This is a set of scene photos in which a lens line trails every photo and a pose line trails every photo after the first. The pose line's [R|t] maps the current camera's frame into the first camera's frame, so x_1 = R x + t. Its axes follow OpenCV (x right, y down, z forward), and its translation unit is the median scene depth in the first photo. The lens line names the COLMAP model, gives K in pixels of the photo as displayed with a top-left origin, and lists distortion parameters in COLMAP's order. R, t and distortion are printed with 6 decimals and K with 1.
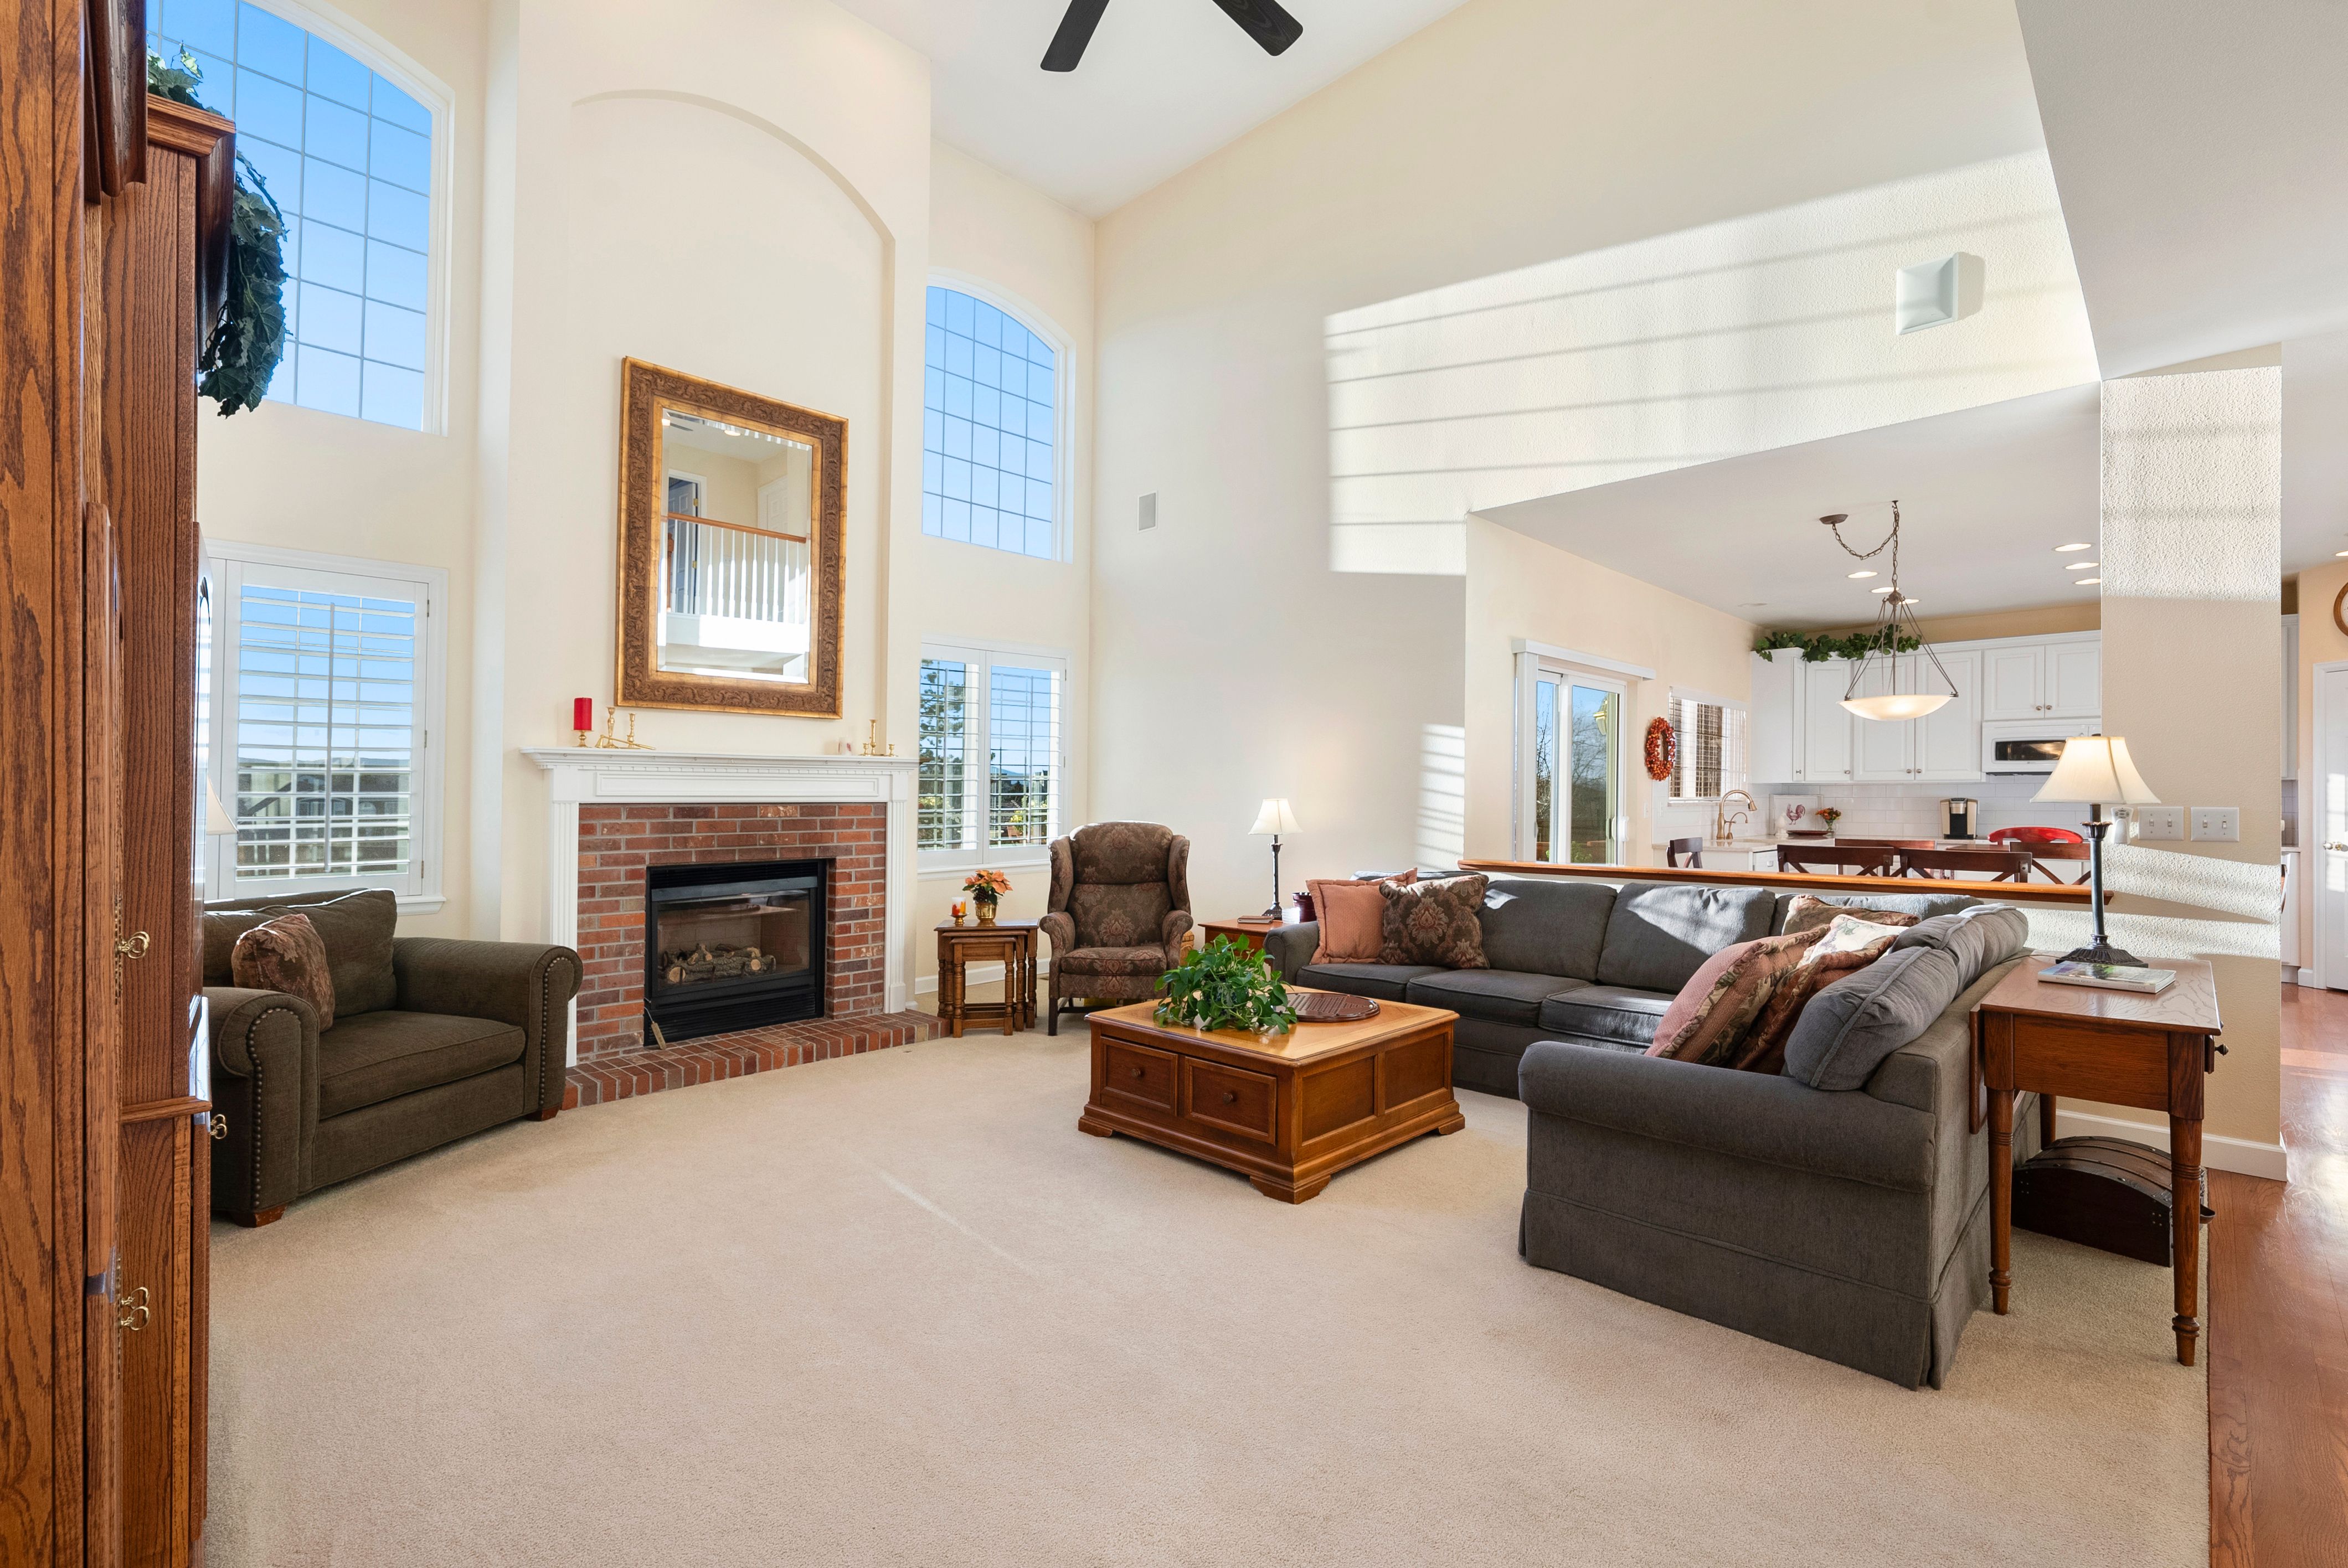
lens RADIAL K [[1066.5, 0, 1172.9], [0, 1066.5, 794.5], [0, 0, 1]] dist [-0.004373, -0.000967]
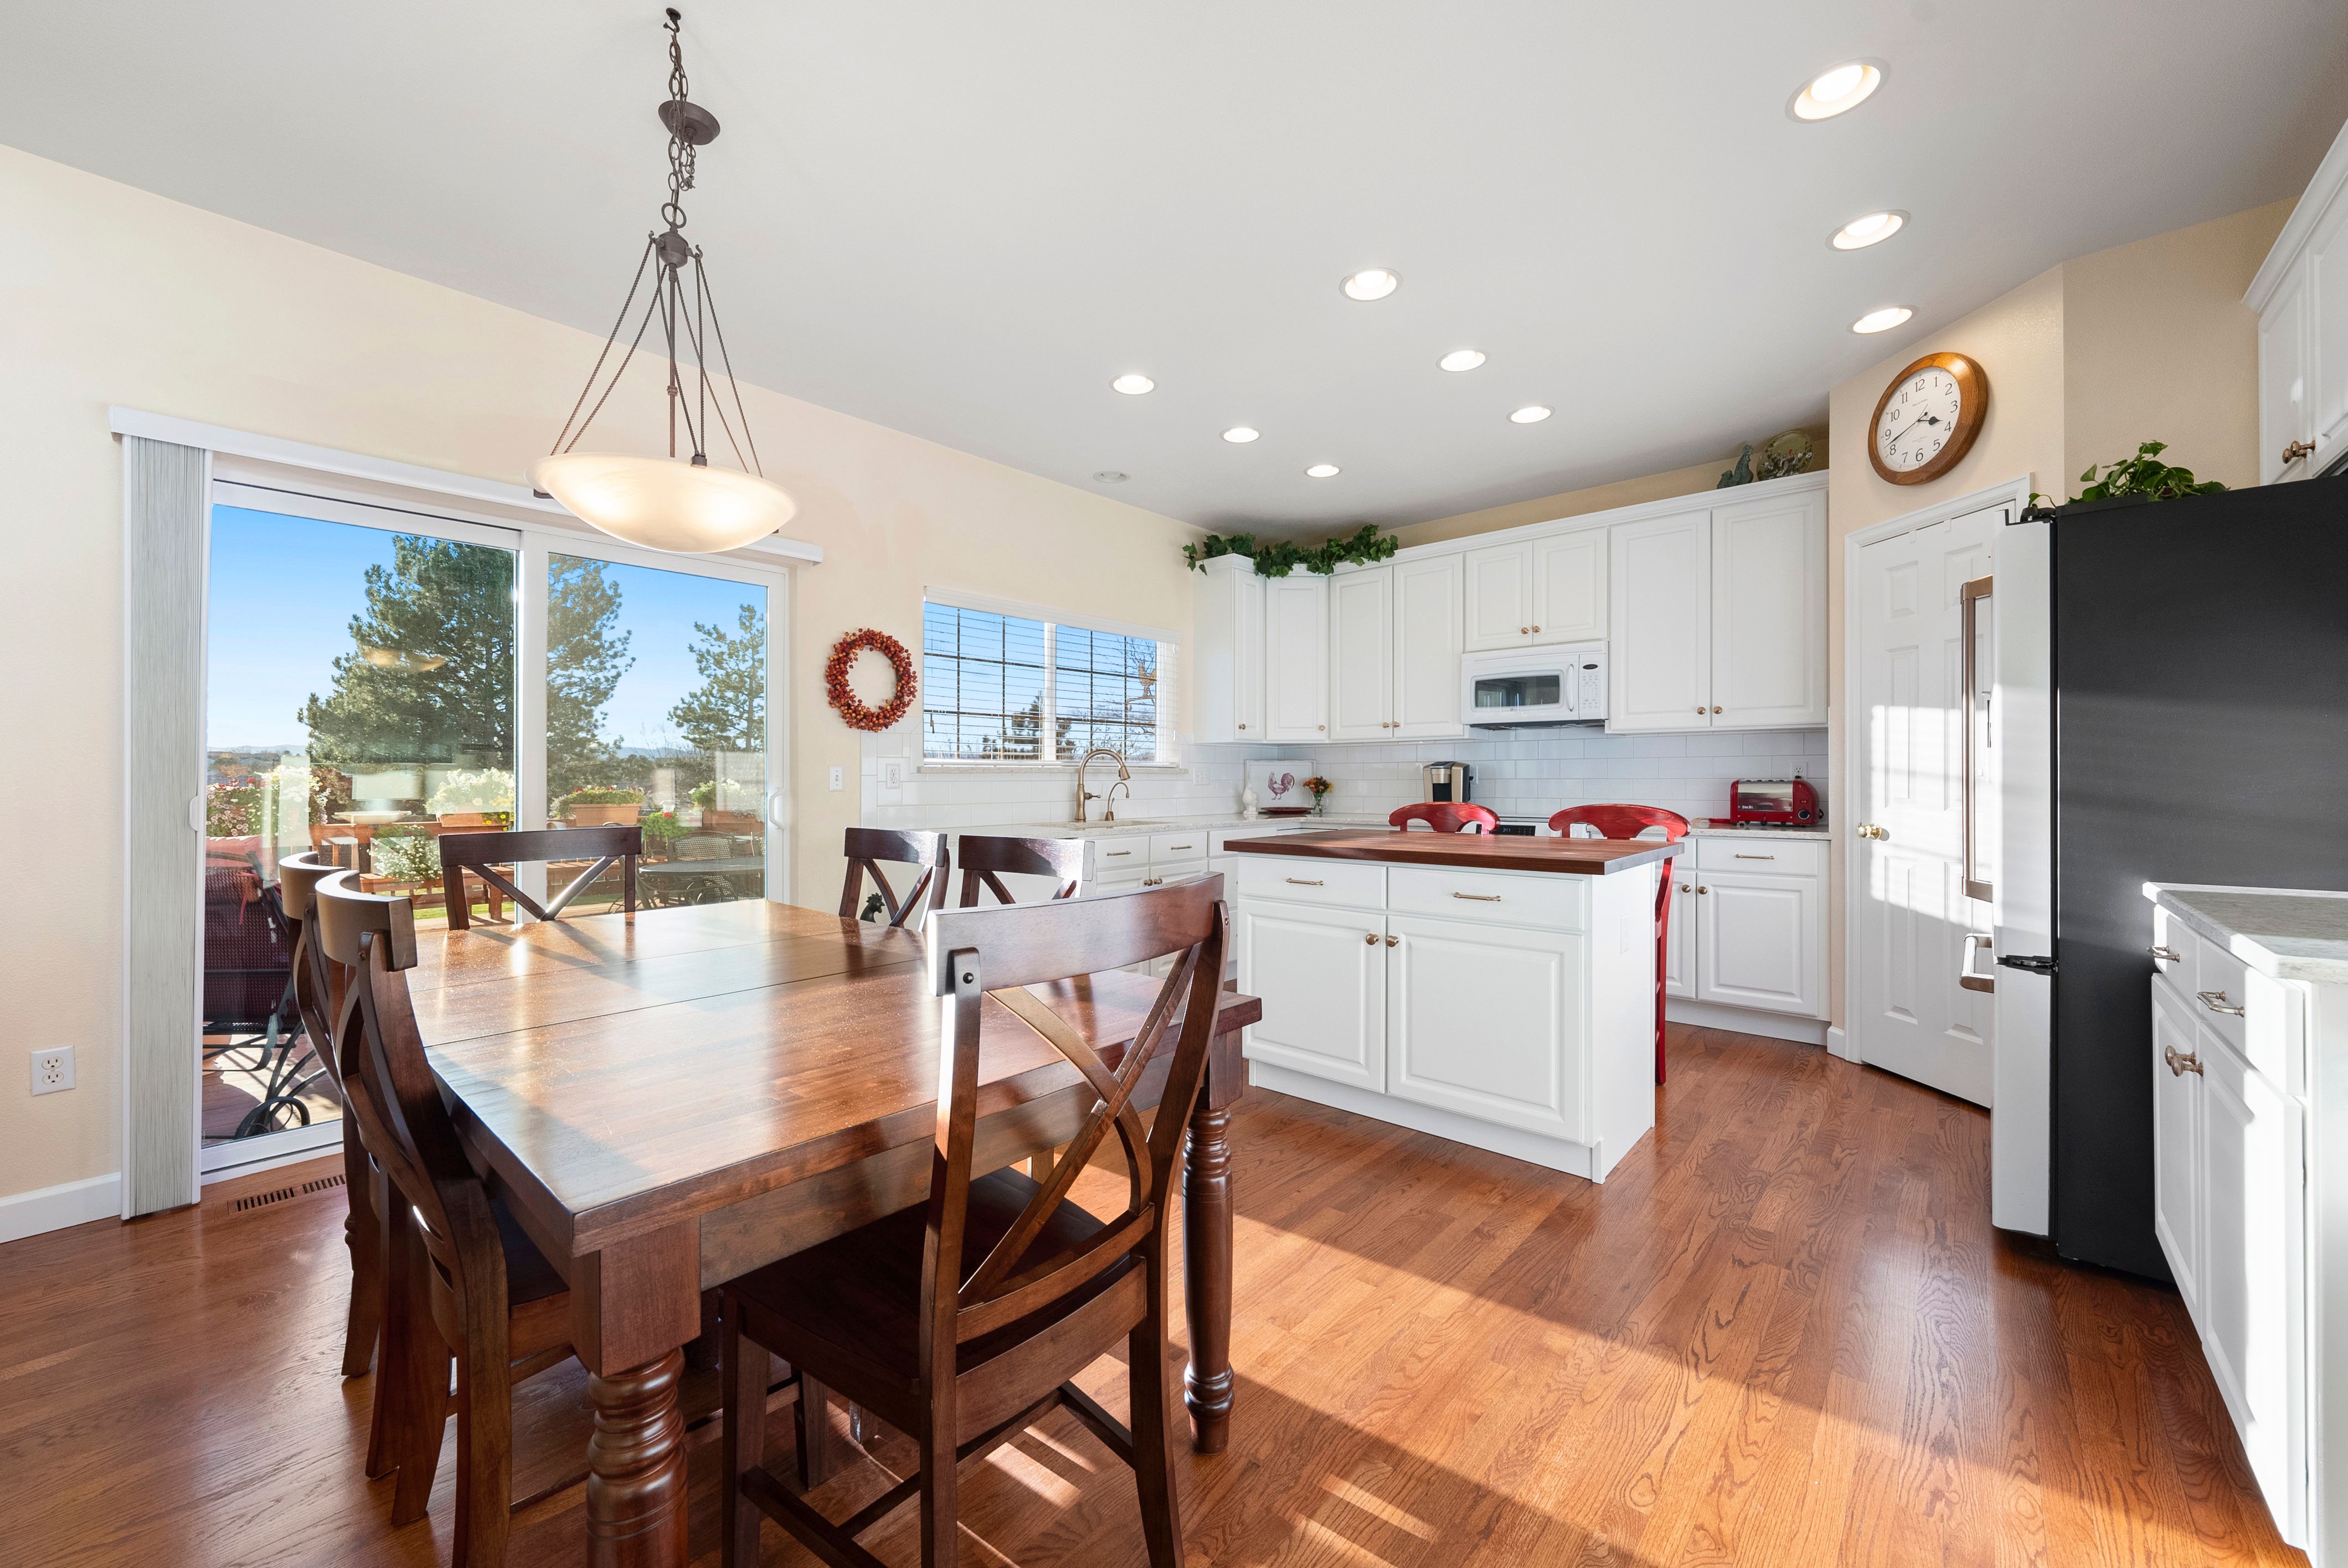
lens RADIAL K [[941.4, 0, 1178.2], [0, 941.4, 788.0], [0, 0, 1]] dist [0.019269, 0.000561]
pose [[0.999831, -0.000512, 0.018390, 0.505368], [0.000385, 0.999976, 0.006894, 0.015396], [-0.018393, -0.006886, 0.999807, 0.336556]]
